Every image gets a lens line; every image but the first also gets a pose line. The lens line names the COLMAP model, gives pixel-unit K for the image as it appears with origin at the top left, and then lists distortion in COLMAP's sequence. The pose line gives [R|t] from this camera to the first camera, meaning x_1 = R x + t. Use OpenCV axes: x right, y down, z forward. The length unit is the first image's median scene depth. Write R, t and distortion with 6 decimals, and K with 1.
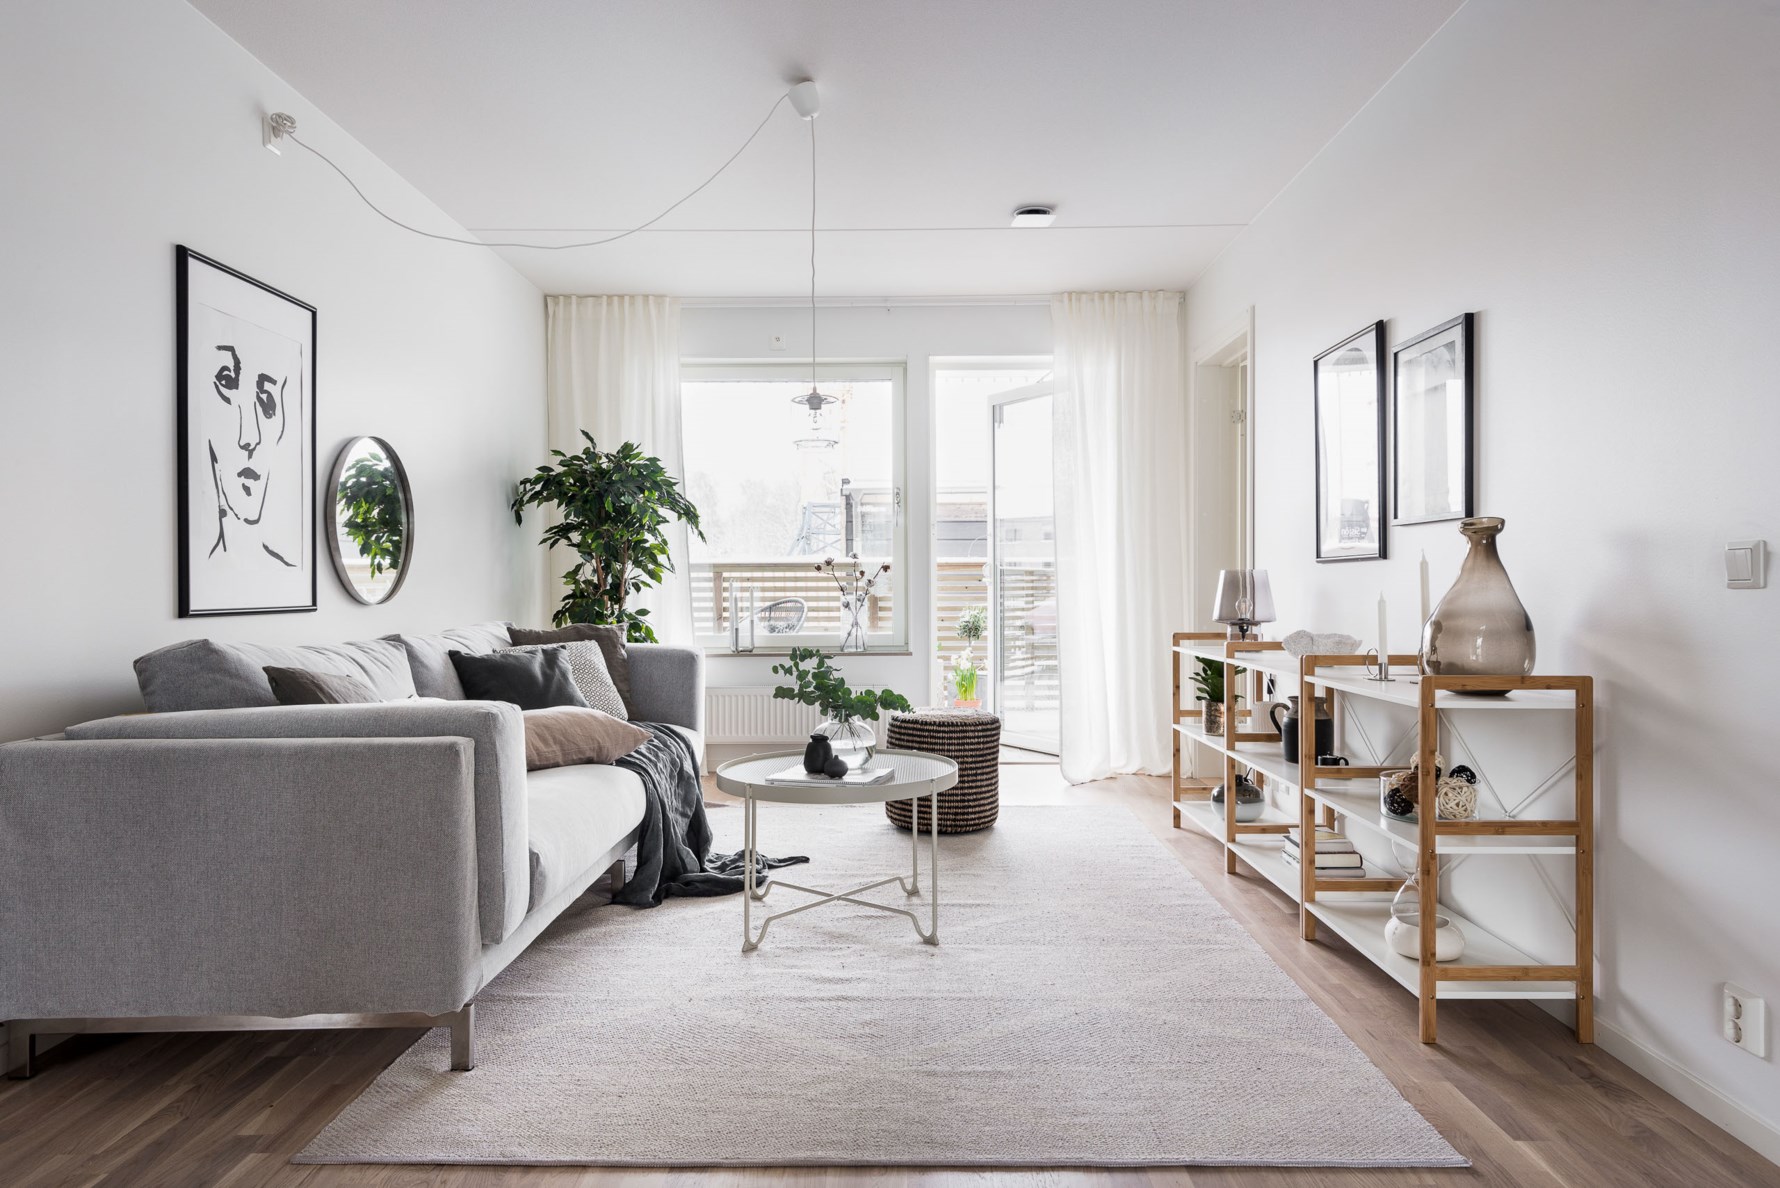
lens RADIAL K [[1092.4, 0, 888.1], [0, 1092.4, 595.2], [0, 0, 1]] dist [0.027368, 0.000042]
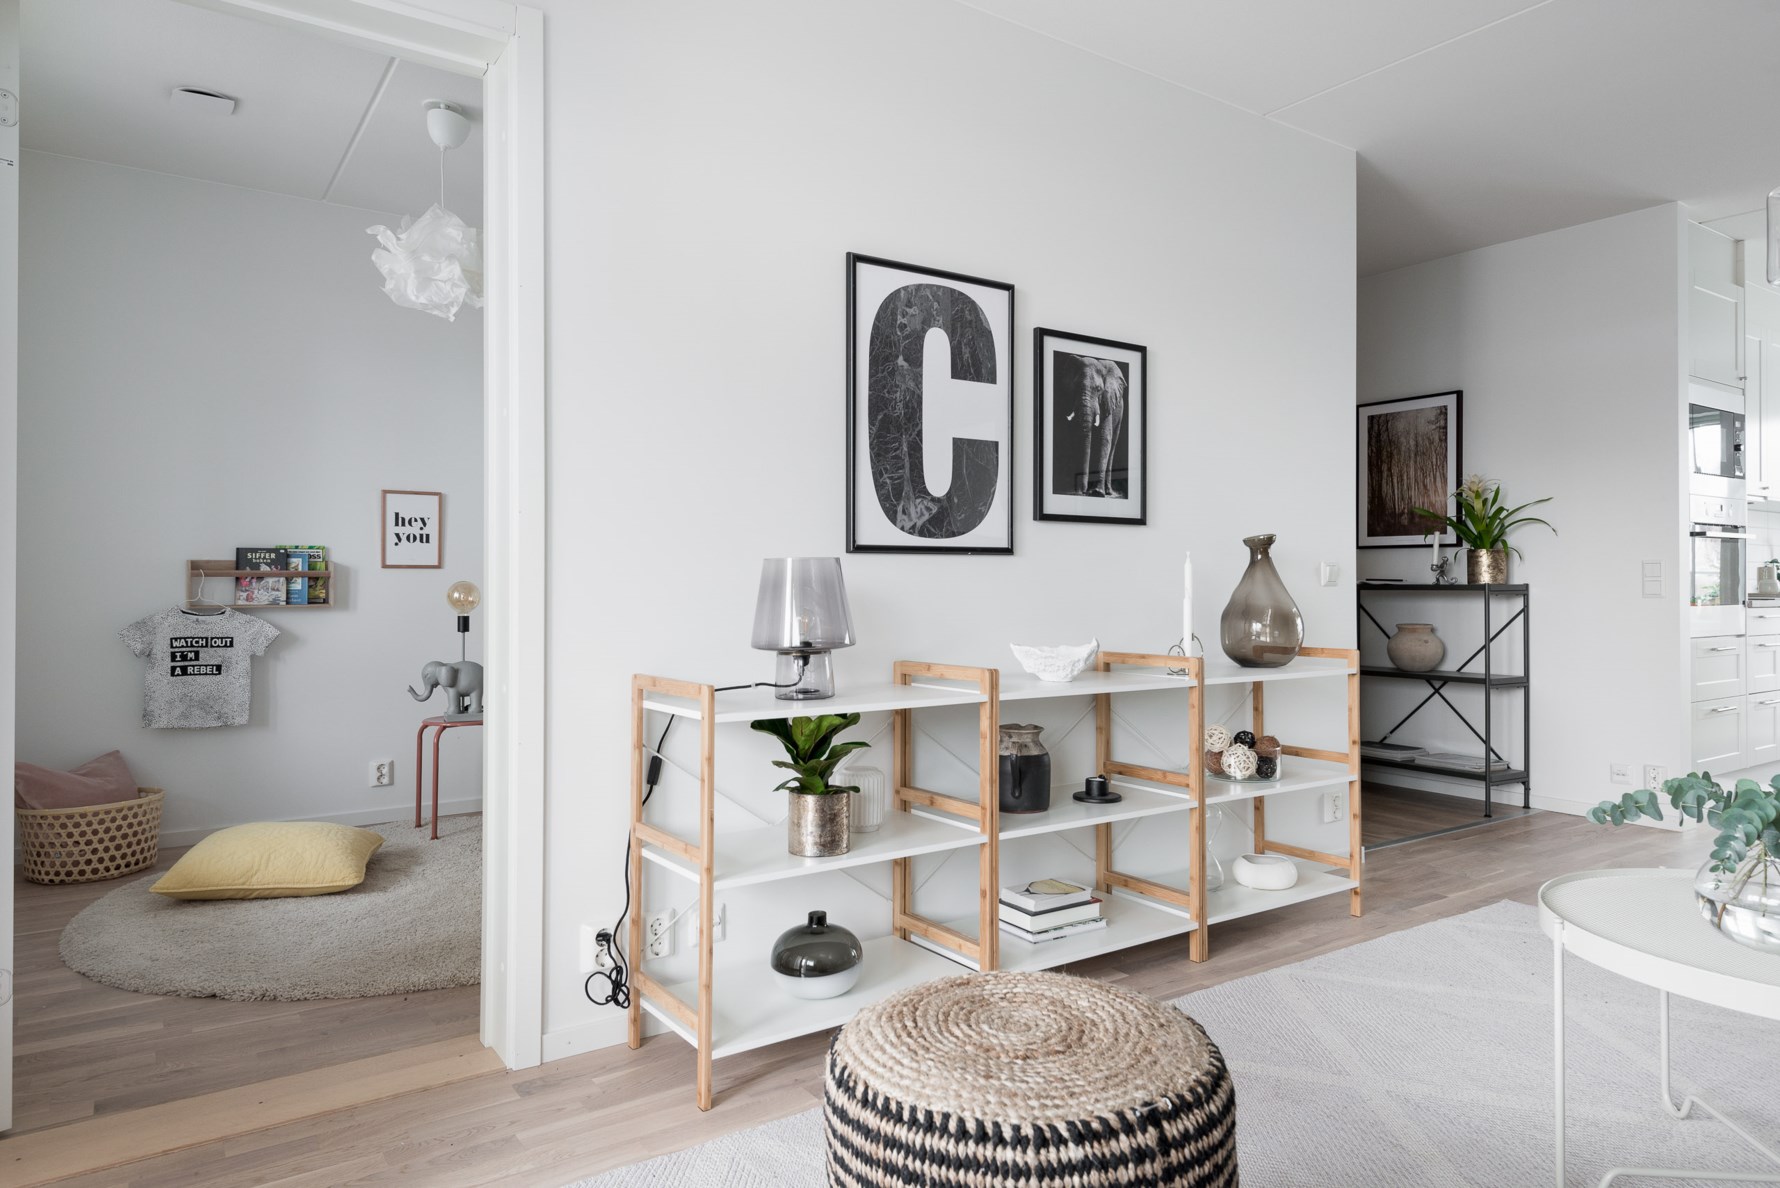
lens RADIAL K [[1092.4, 0, 885.2], [0, 1092.4, 574.5], [0, 0, 1]] dist [0.027368, 0.000042]
pose [[-0.575519, 0.019512, 0.817555, -0.136391], [0.014820, 0.999800, -0.013429, -0.005081], [-0.817654, 0.004387, -0.575694, 0.960813]]
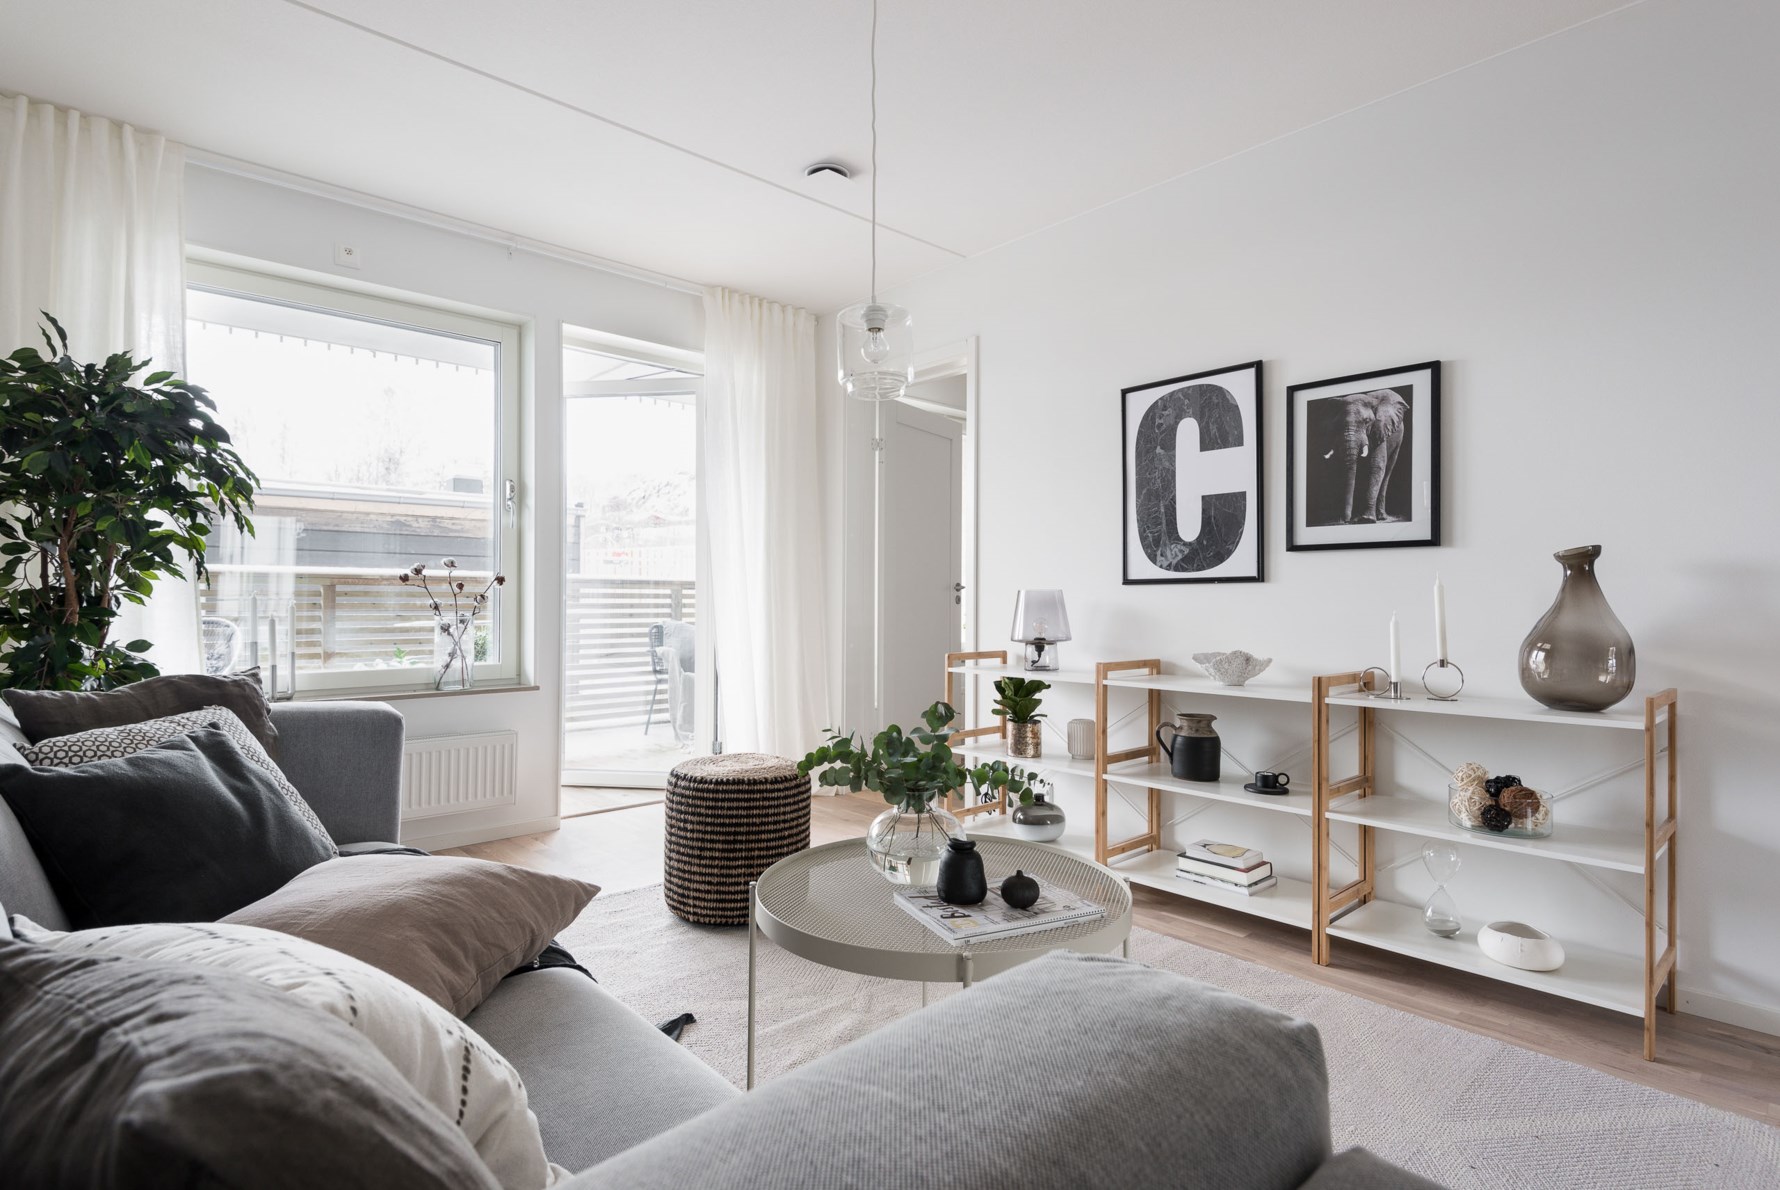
lens RADIAL K [[896.8, 0, 891.1], [0, 896.8, 594.8], [0, 0, 1]] dist [0.005961, -0.000754]
pose [[0.734923, 0.013767, 0.678010, -0.257312], [-0.001337, 0.999821, -0.018852, -0.002870], [-0.678149, 0.012948, 0.734811, 0.371040]]
